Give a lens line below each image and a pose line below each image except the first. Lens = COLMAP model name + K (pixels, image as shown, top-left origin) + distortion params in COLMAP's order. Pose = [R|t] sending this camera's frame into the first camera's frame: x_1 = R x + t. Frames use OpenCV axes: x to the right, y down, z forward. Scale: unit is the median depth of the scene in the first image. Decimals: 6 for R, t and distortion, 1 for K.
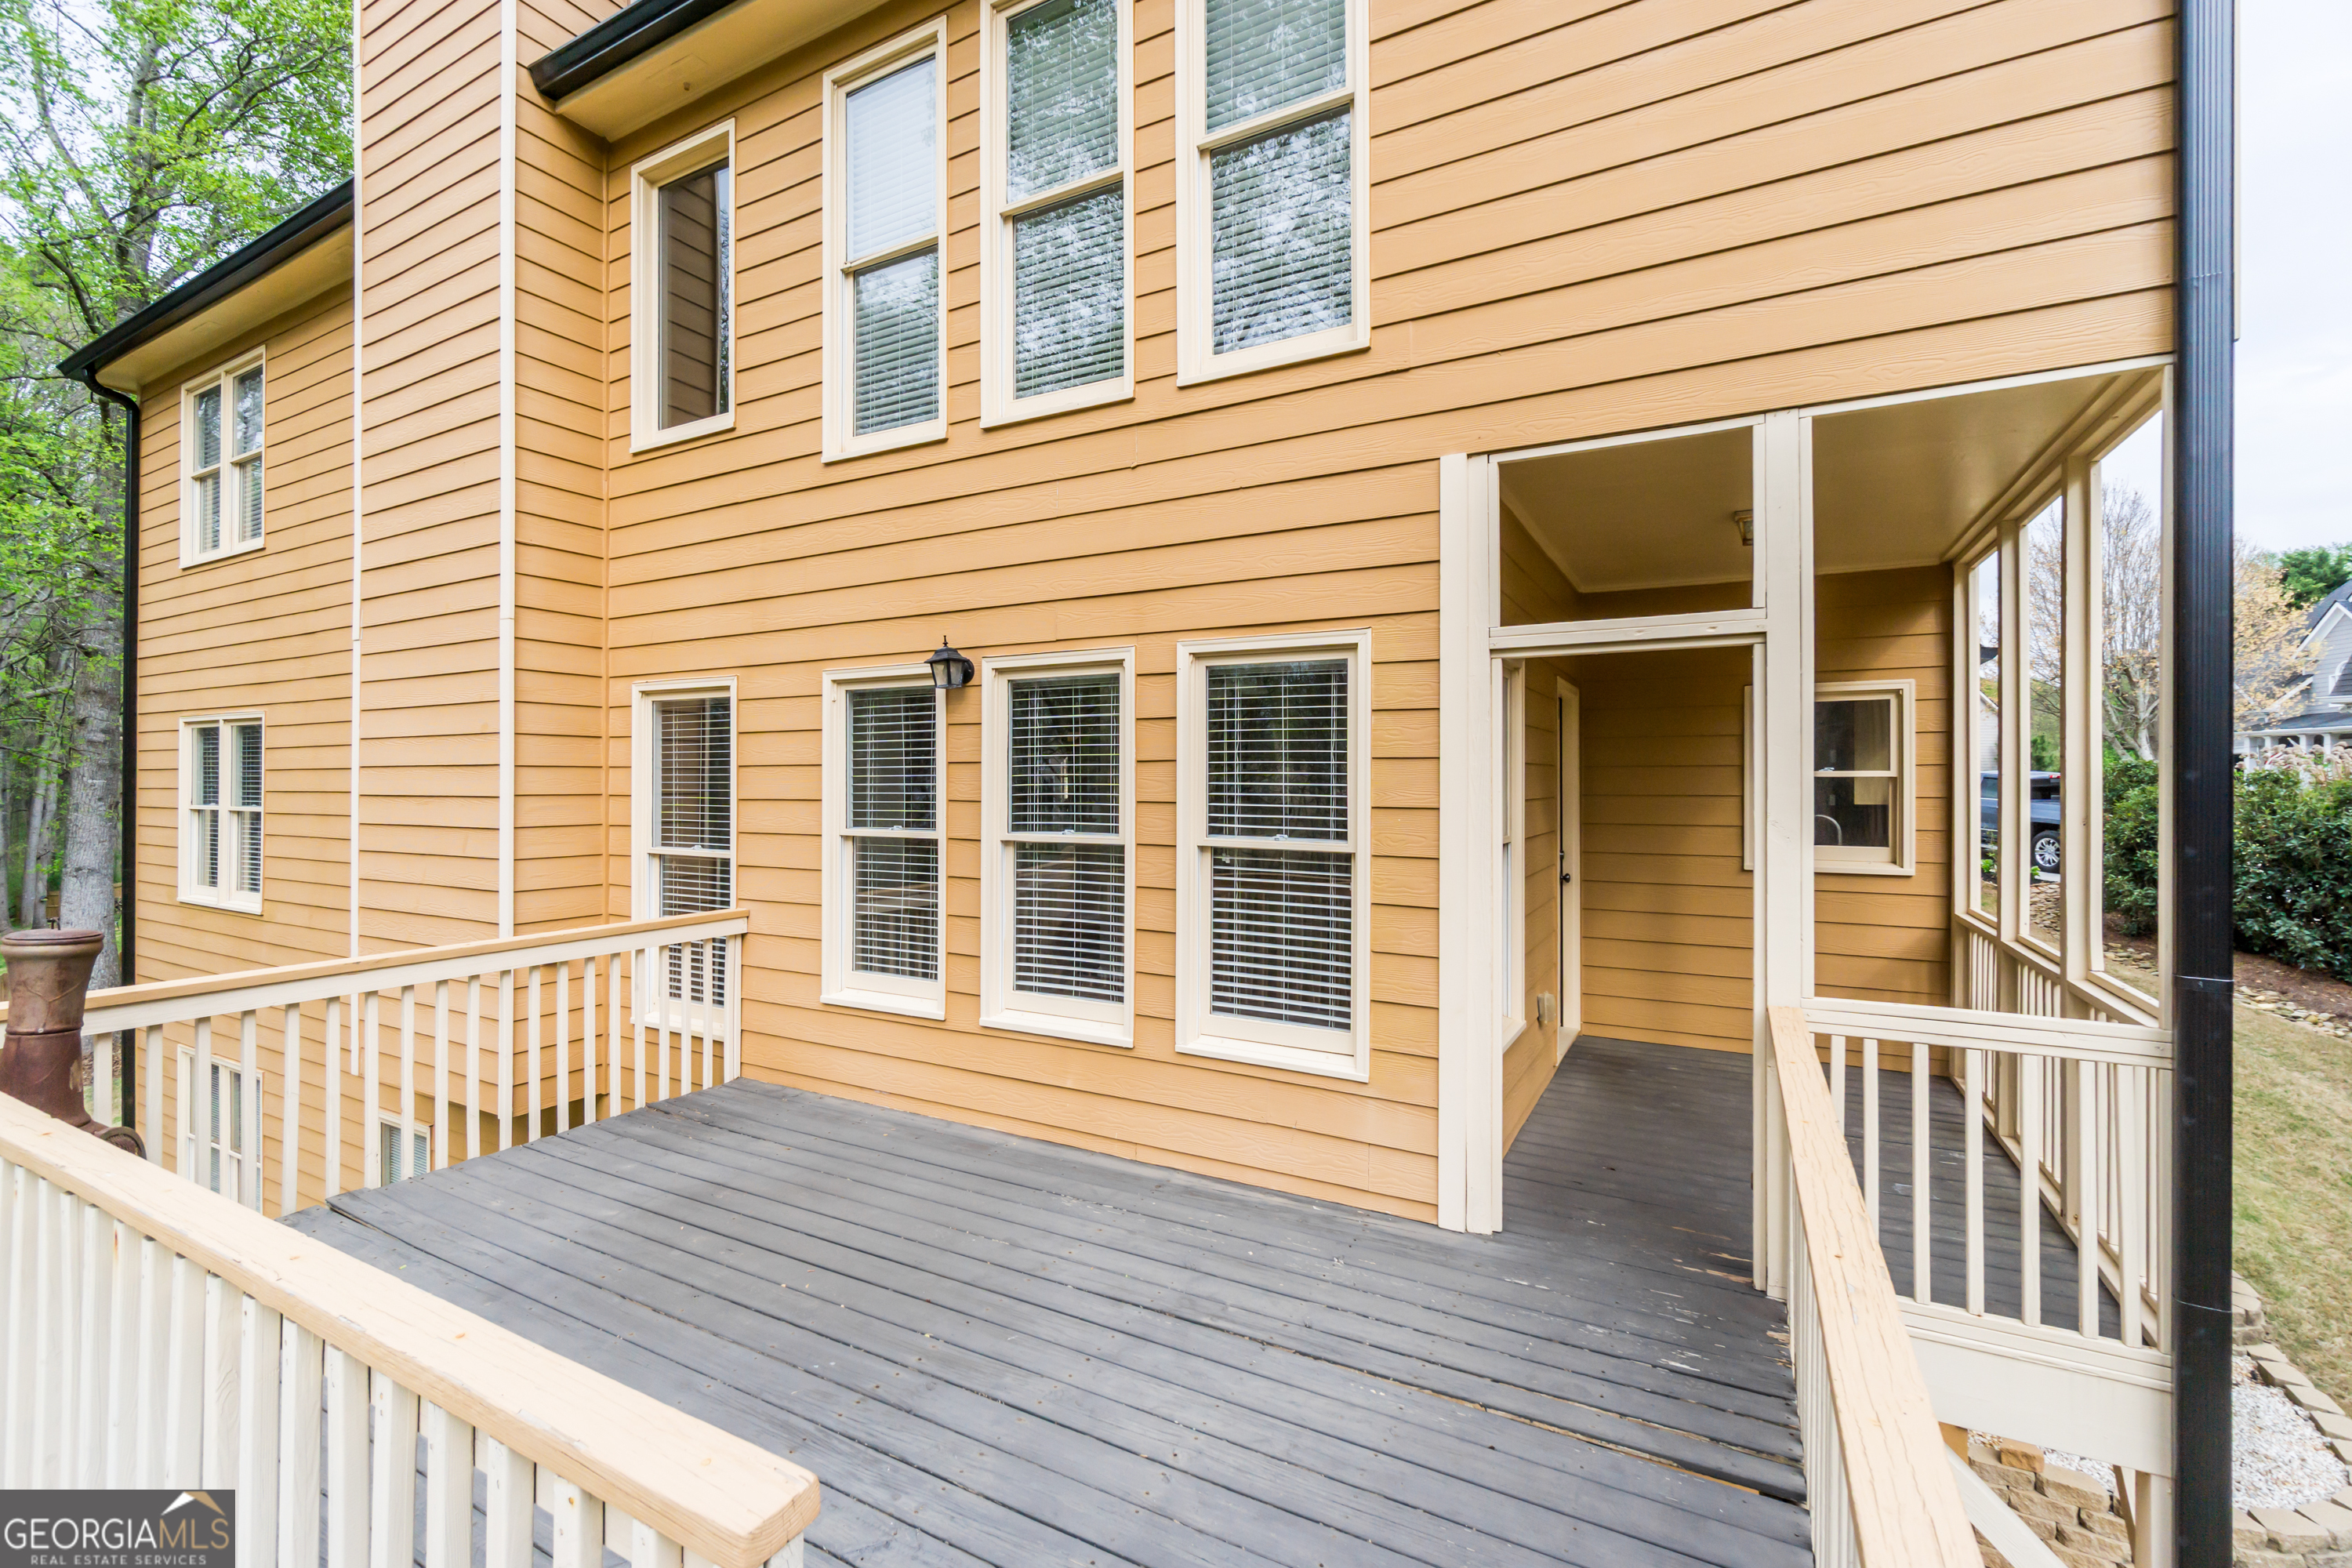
lens RADIAL K [[998.1, 0, 1176.0], [0, 998.1, 784.0], [0, 0, 1]] dist [-0.034773, 0.000033]
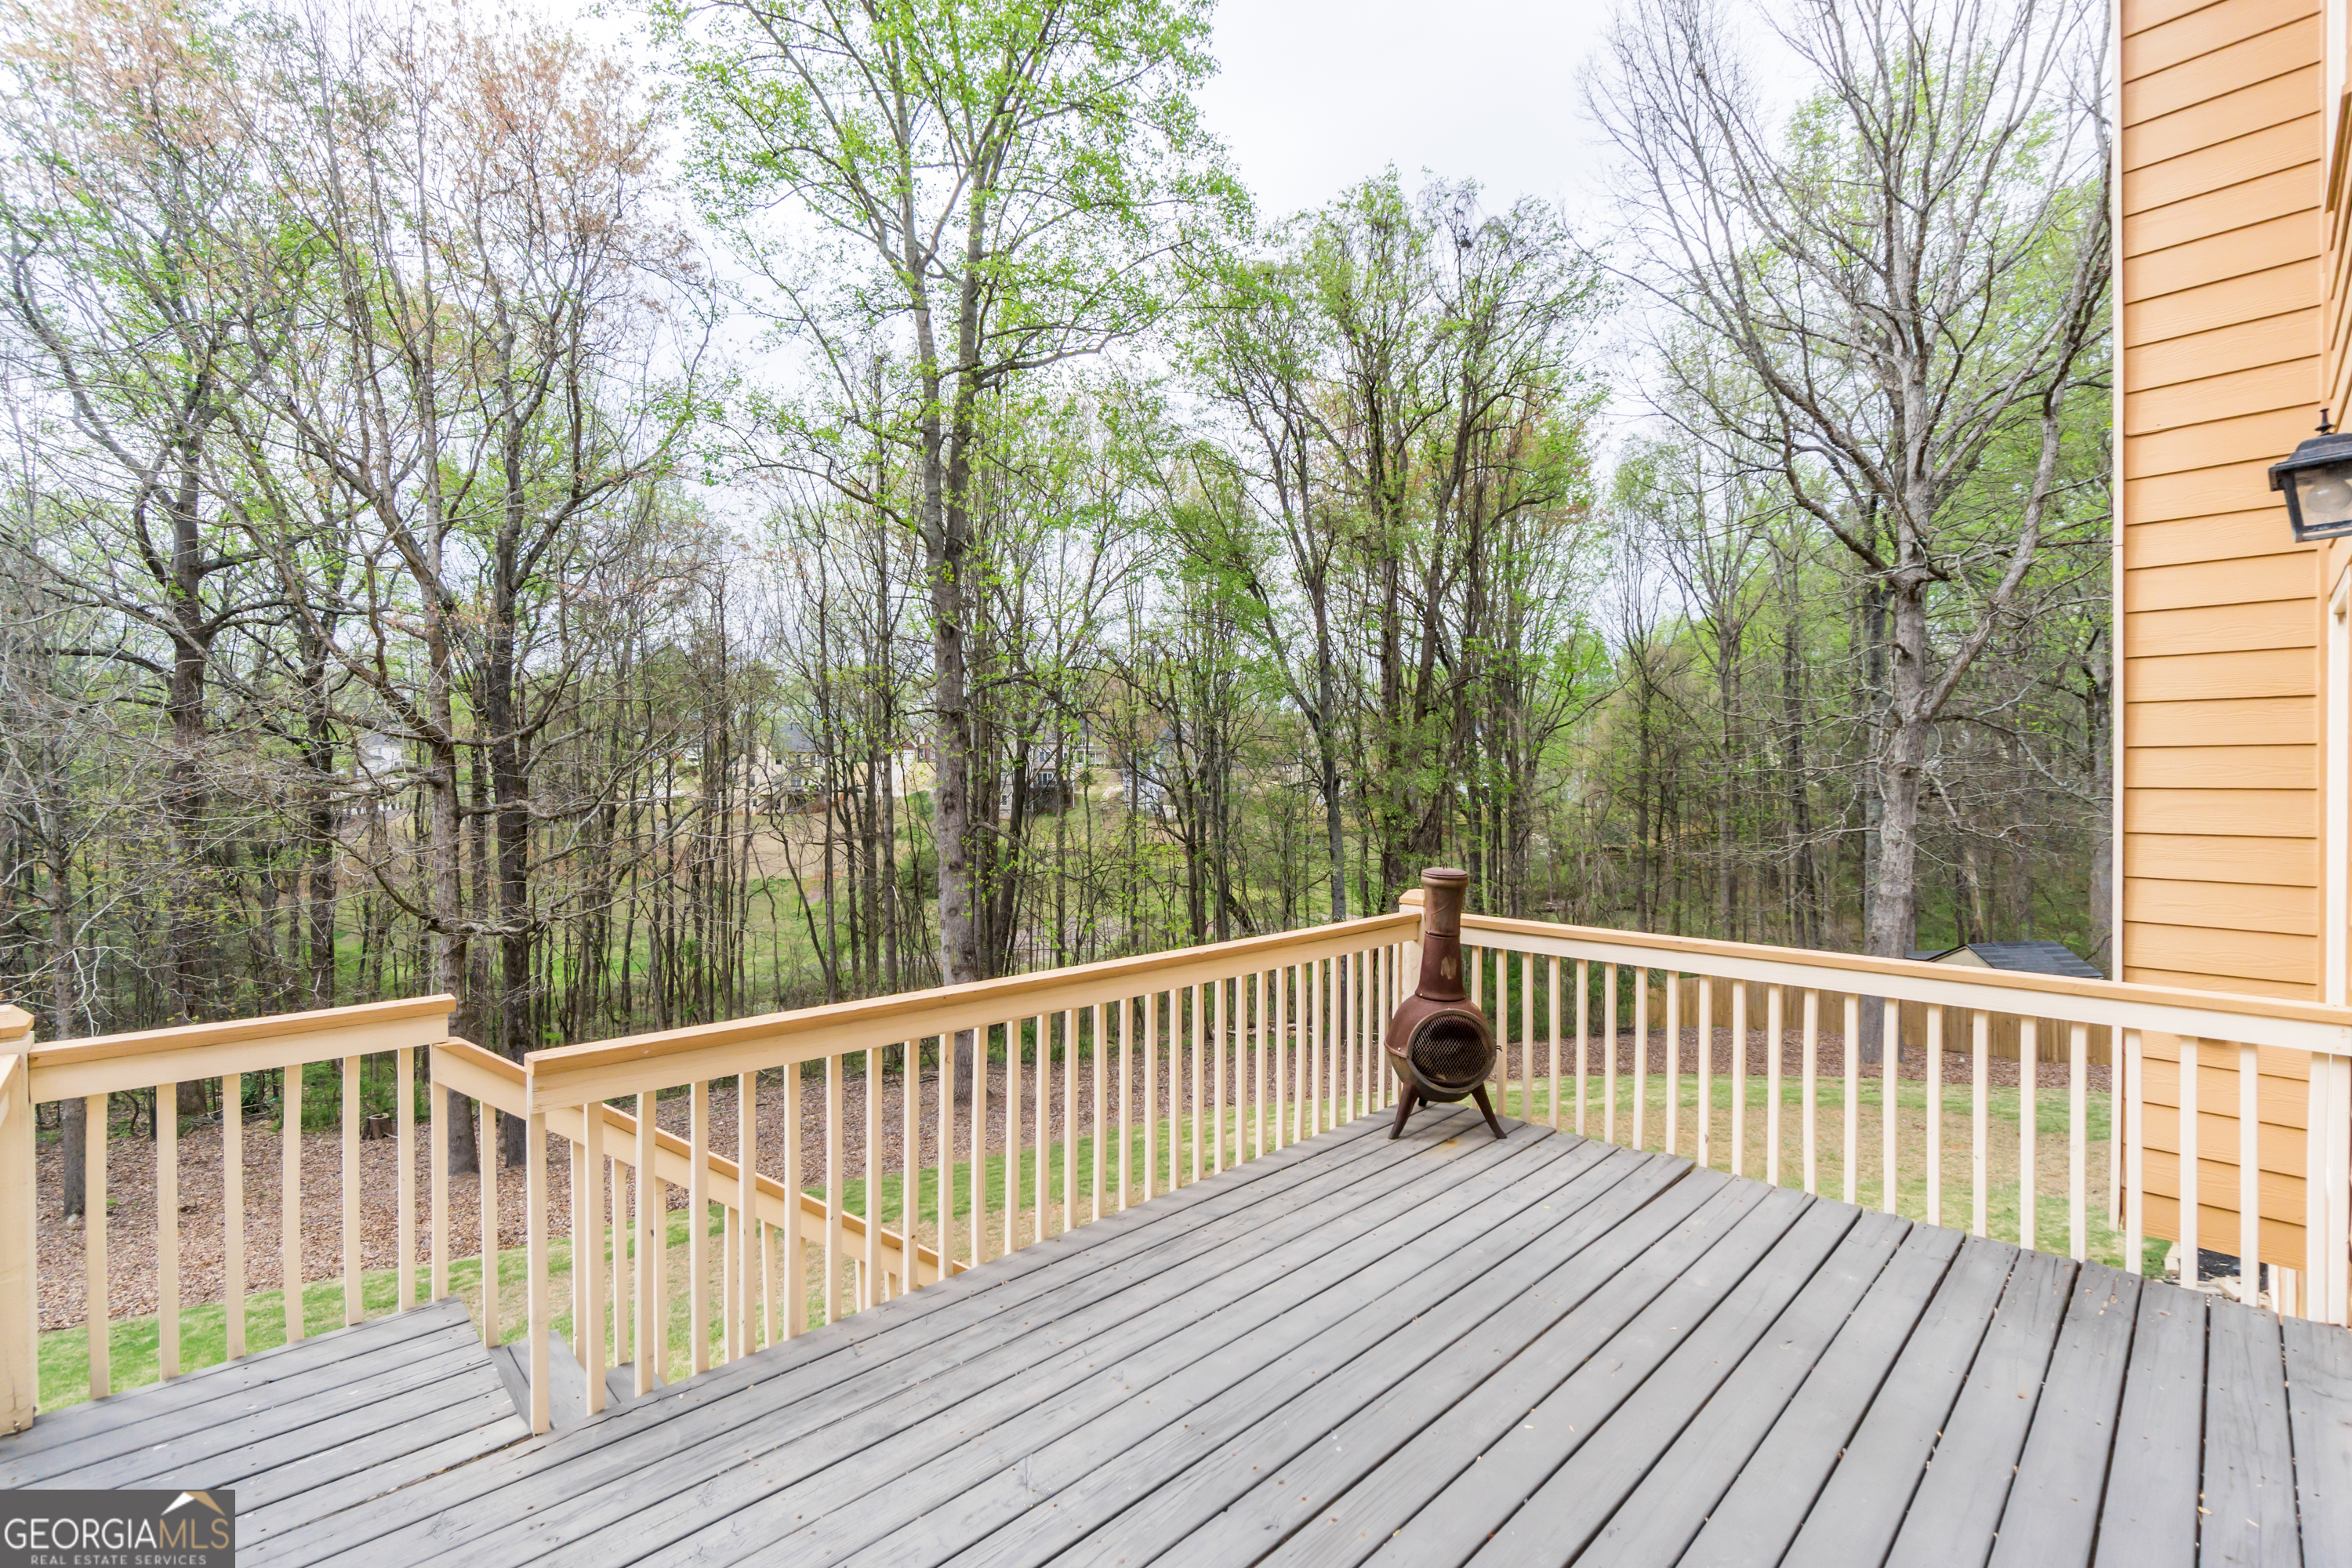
lens RADIAL K [[998.1, 0, 1176.0], [0, 998.1, 784.0], [0, 0, 1]] dist [-0.034773, 0.000033]
pose [[-0.312613, 0.011828, -0.949807, 0.433799], [-0.008148, 0.999852, 0.015133, -0.005106], [0.949846, 0.012470, -0.312470, 0.968494]]
